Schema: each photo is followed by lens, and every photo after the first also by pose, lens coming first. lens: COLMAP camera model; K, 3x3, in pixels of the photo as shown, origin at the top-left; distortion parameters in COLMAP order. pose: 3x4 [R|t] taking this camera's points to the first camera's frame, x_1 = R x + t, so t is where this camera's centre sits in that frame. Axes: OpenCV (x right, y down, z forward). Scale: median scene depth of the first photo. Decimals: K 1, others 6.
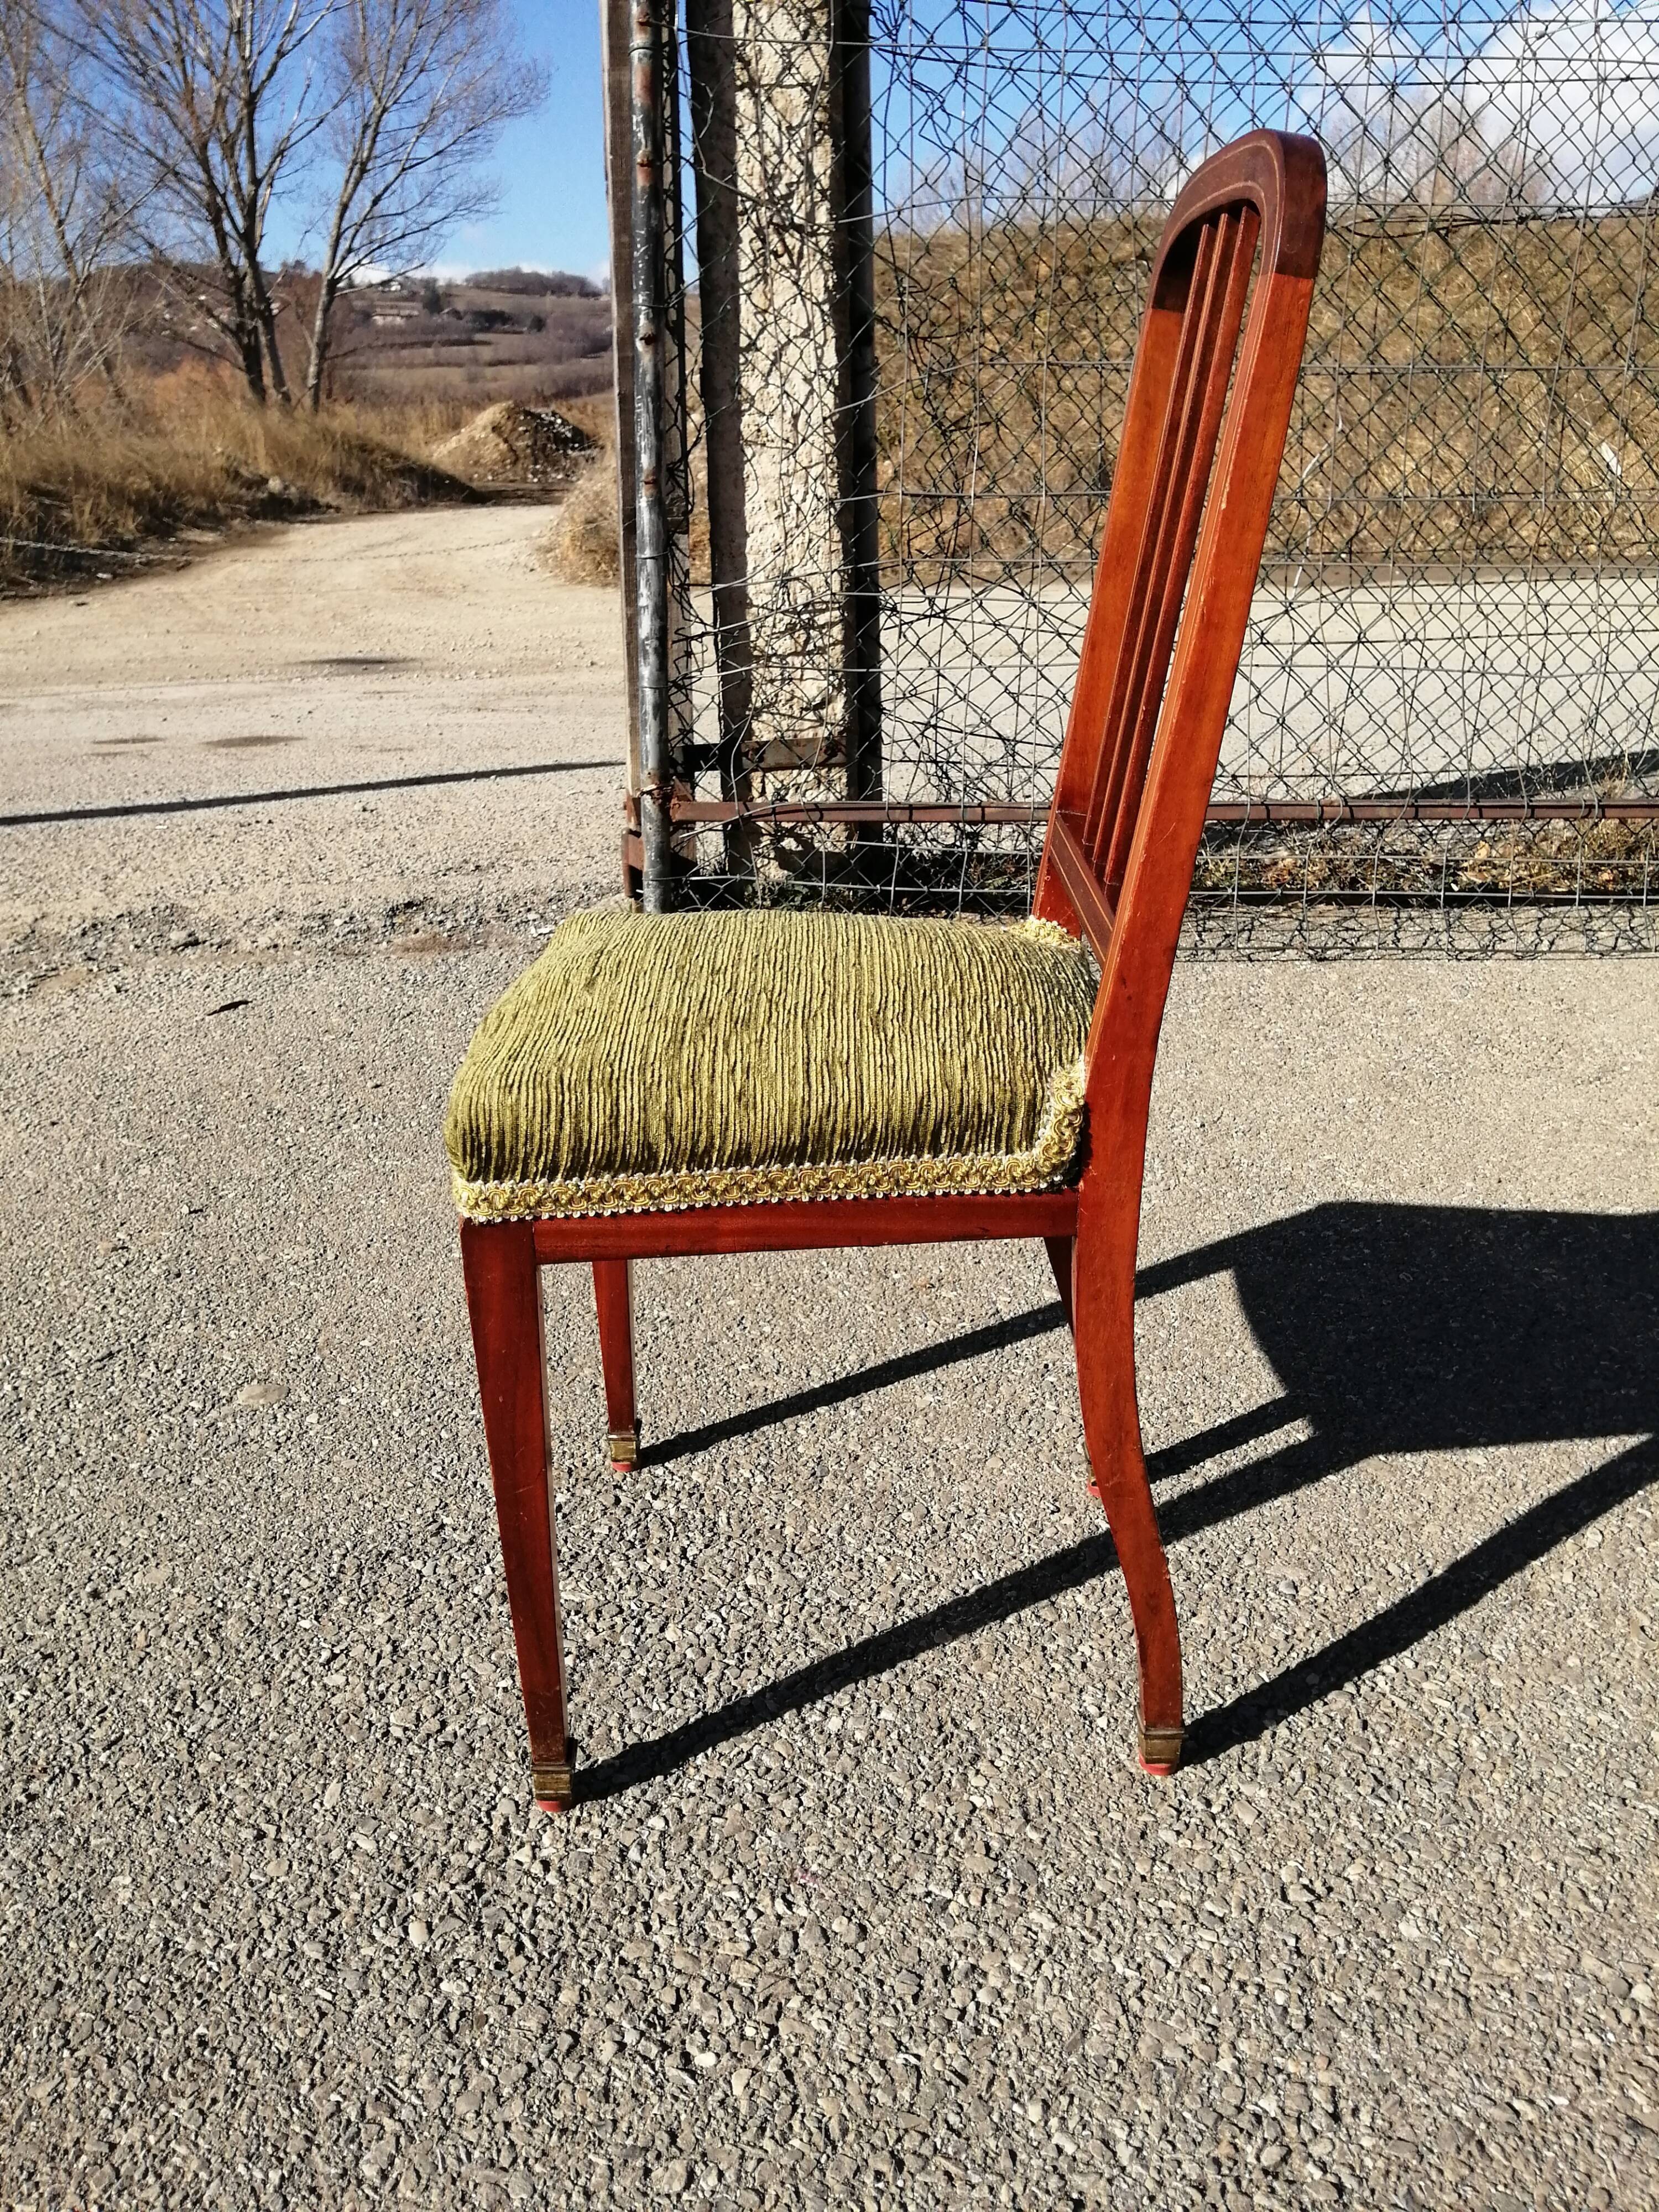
lens RADIAL K [[1702.2, 0, 810.1], [0, 1702.2, 1100.2], [0, 0, 1]] dist [0.049683, -0.091933]
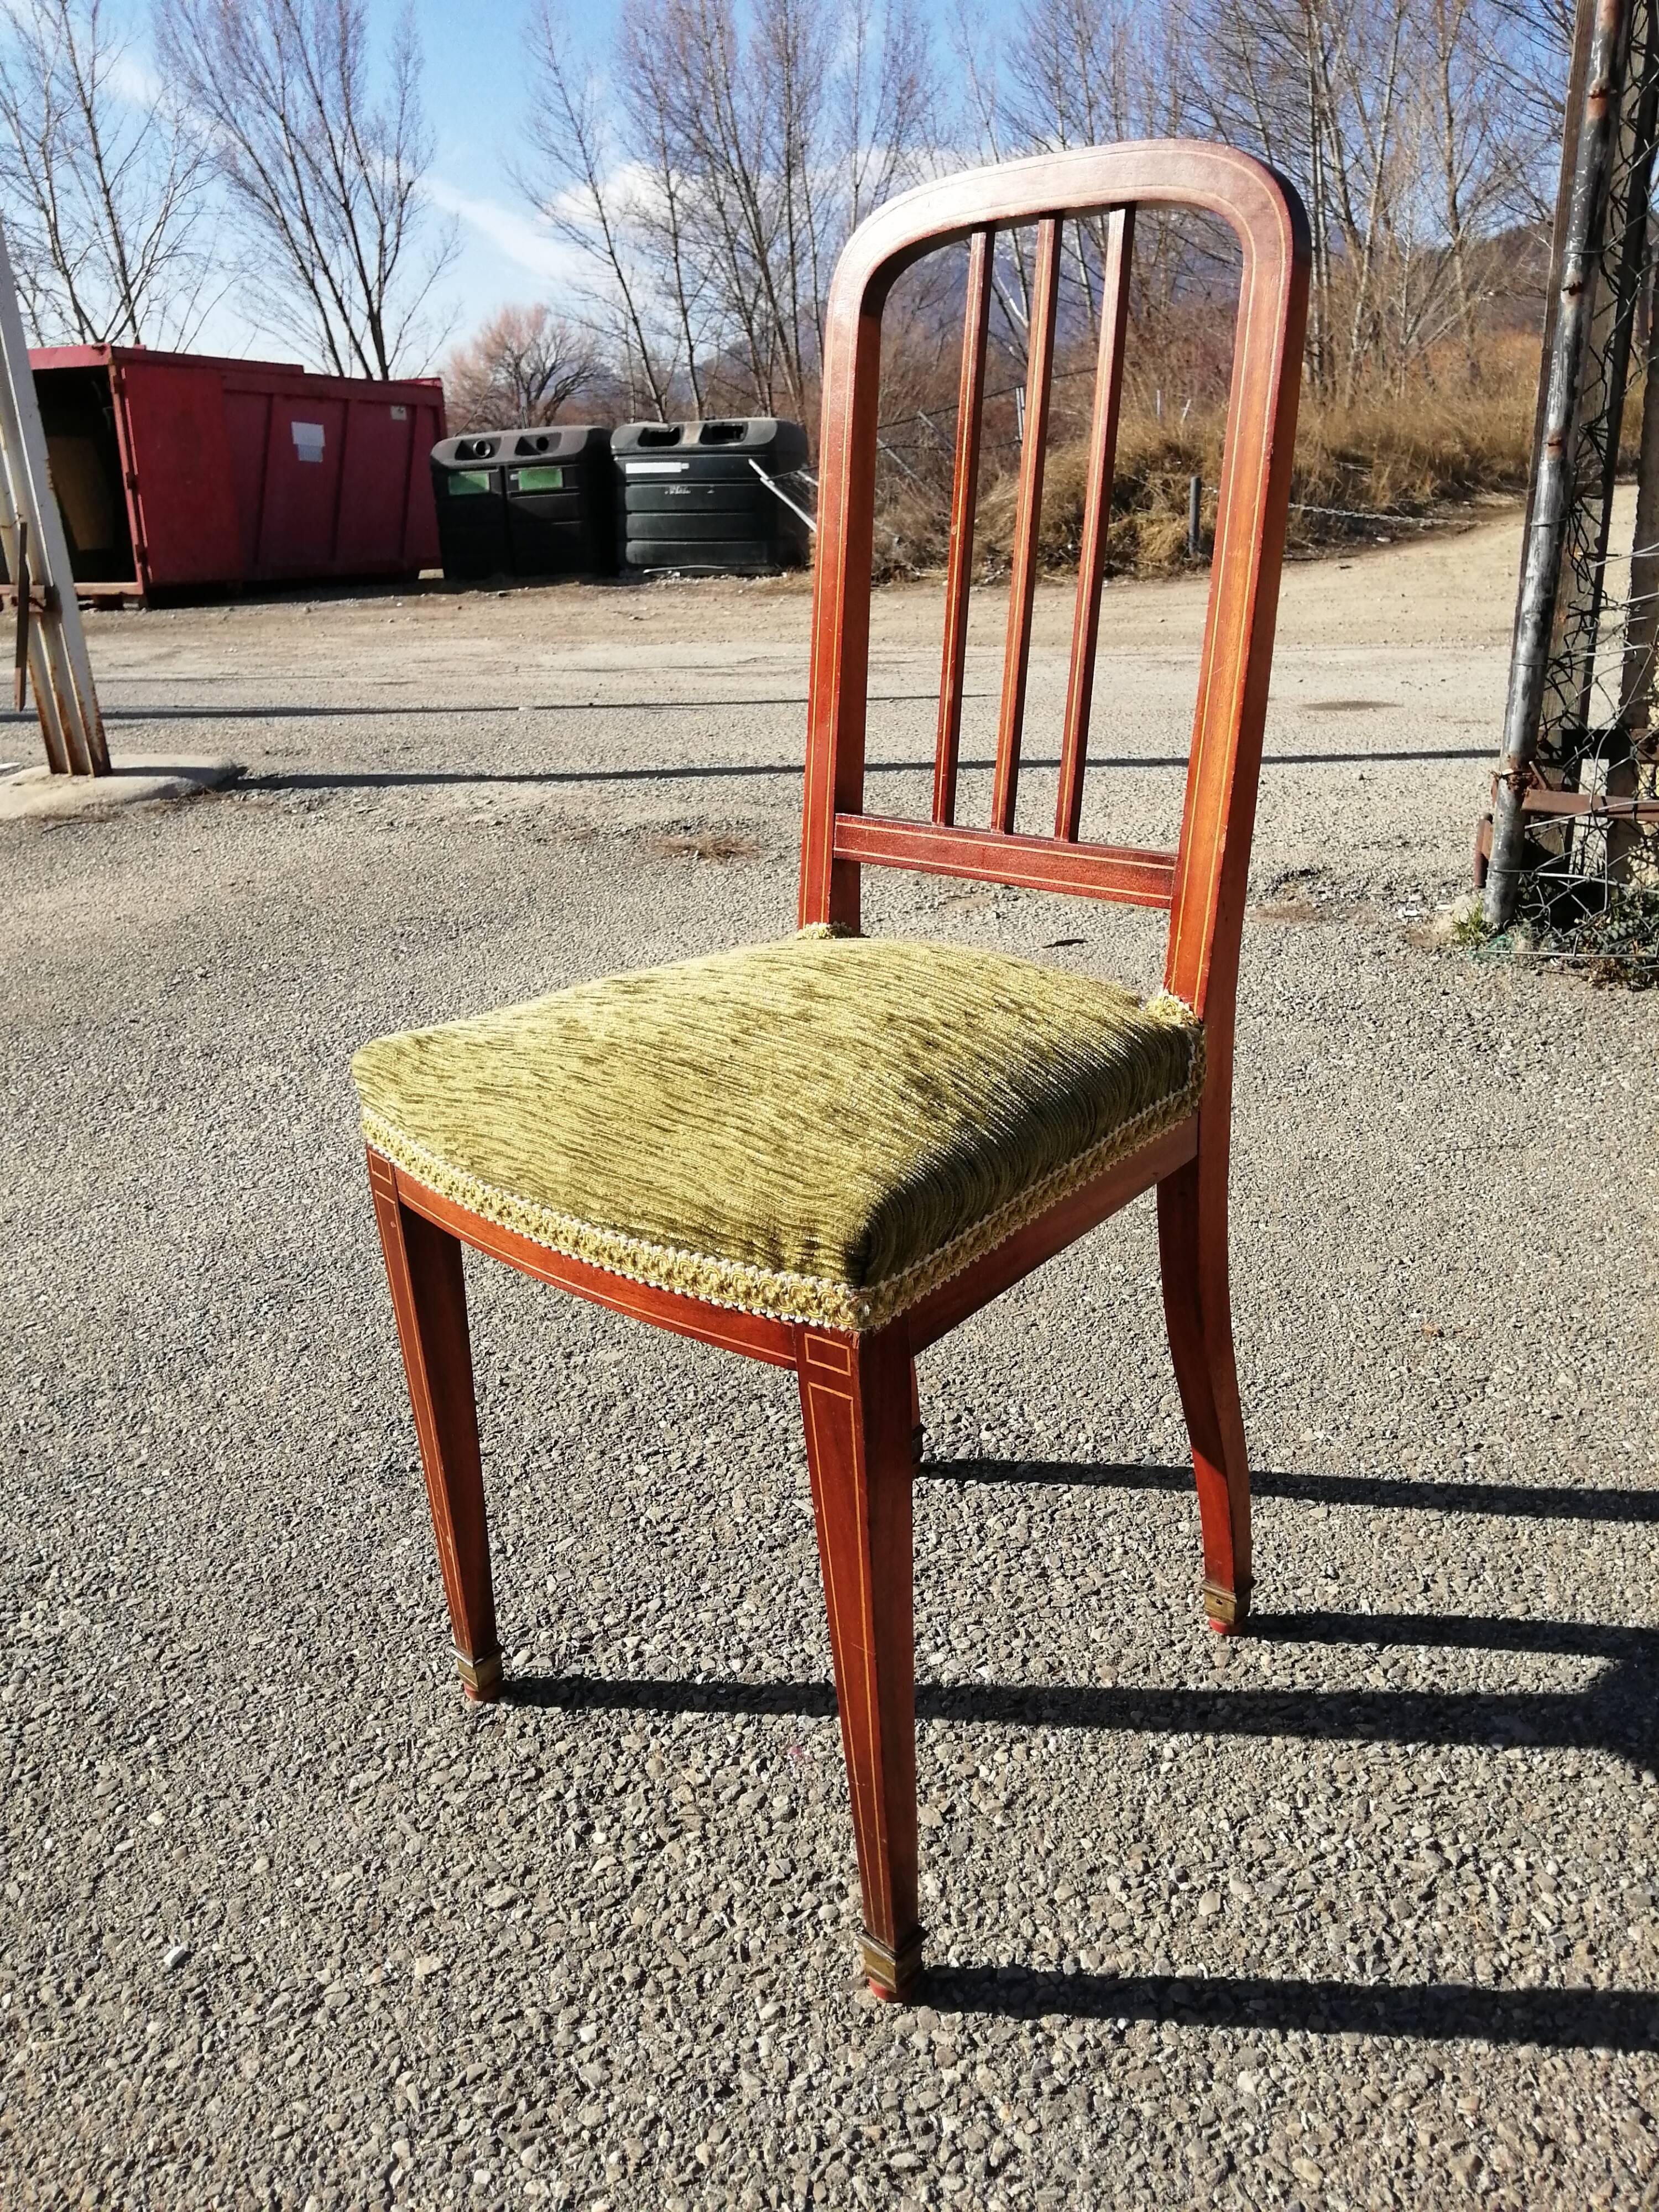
lens RADIAL K [[1725.7, 0, 909.0], [0, 1725.7, 1116.7], [0, 0, 1]] dist [0.075703, -0.167969]
pose [[0.781079, 0.199409, -0.591736, 0.279483], [-0.185415, 0.978963, 0.085158, -0.022521], [0.596269, 0.043202, 0.801622, 0.063796]]
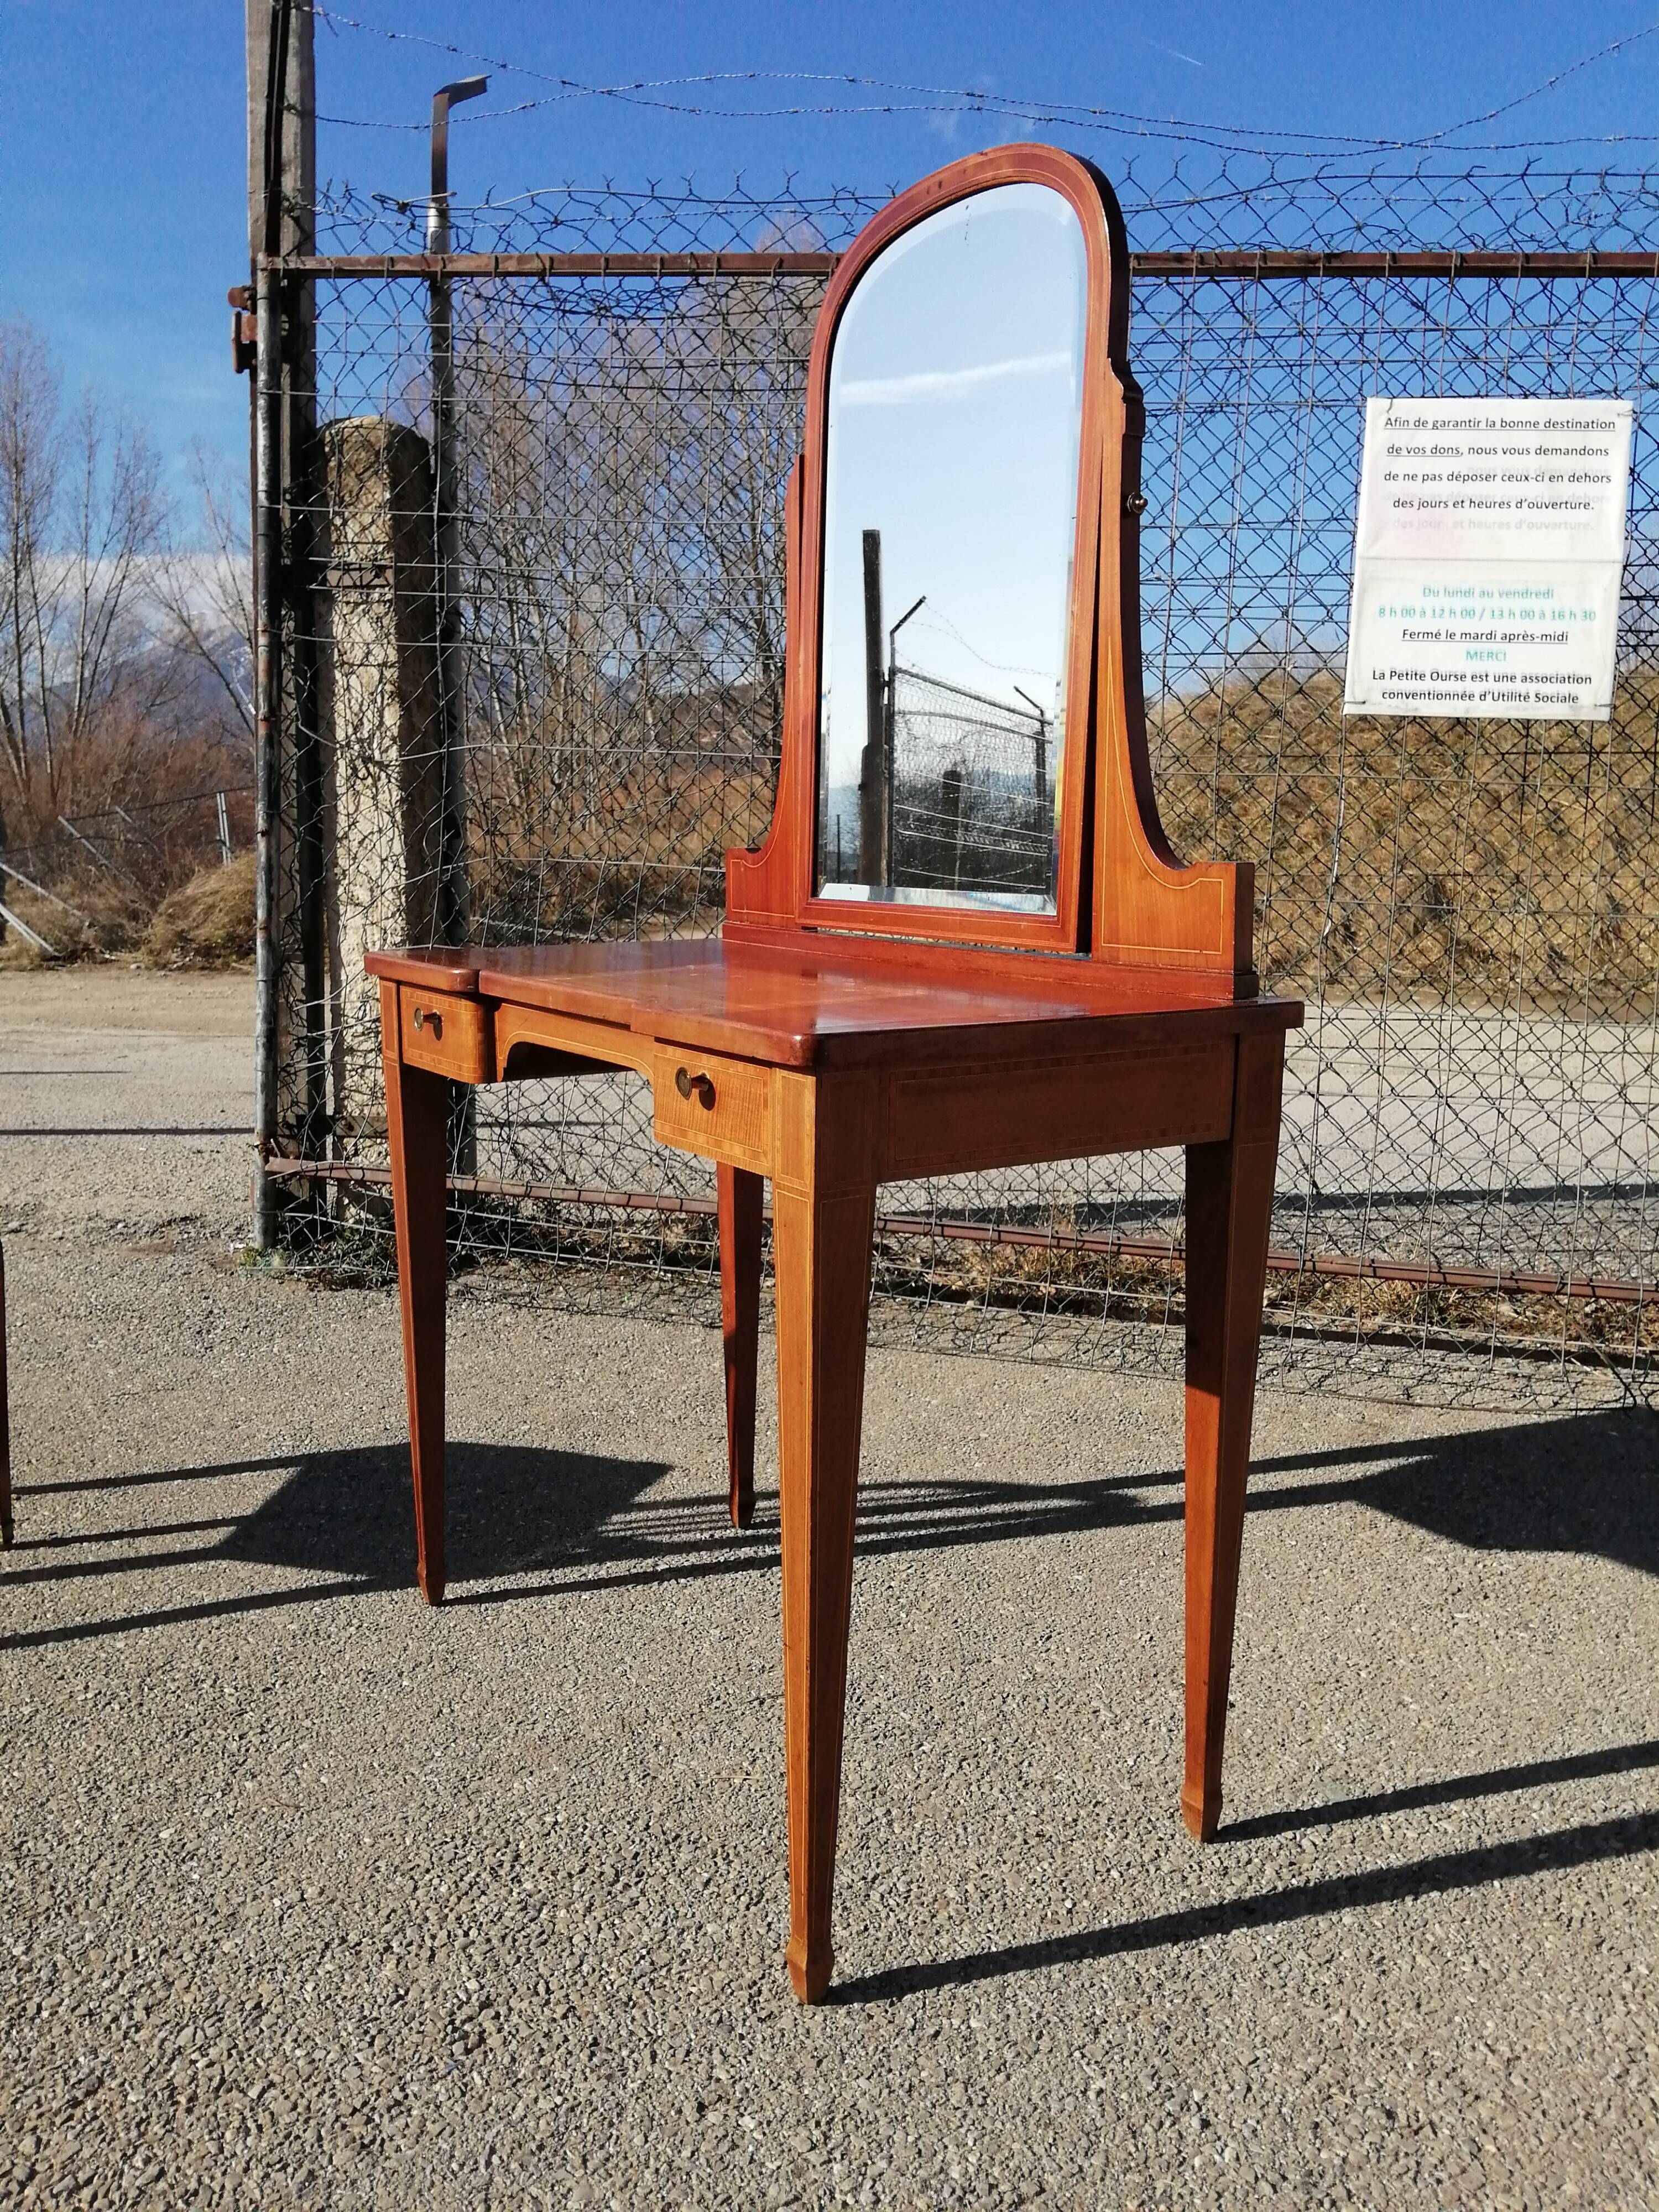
lens RADIAL K [[1725.7, 0, 909.0], [0, 1725.7, 1116.7], [0, 0, 1]] dist [0.075703, -0.167969]
pose [[0.959093, 0.075114, -0.272943, 0.865932], [-0.129646, 0.973649, -0.187615, -0.016621], [0.251658, 0.215327, 0.943558, -0.176146]]
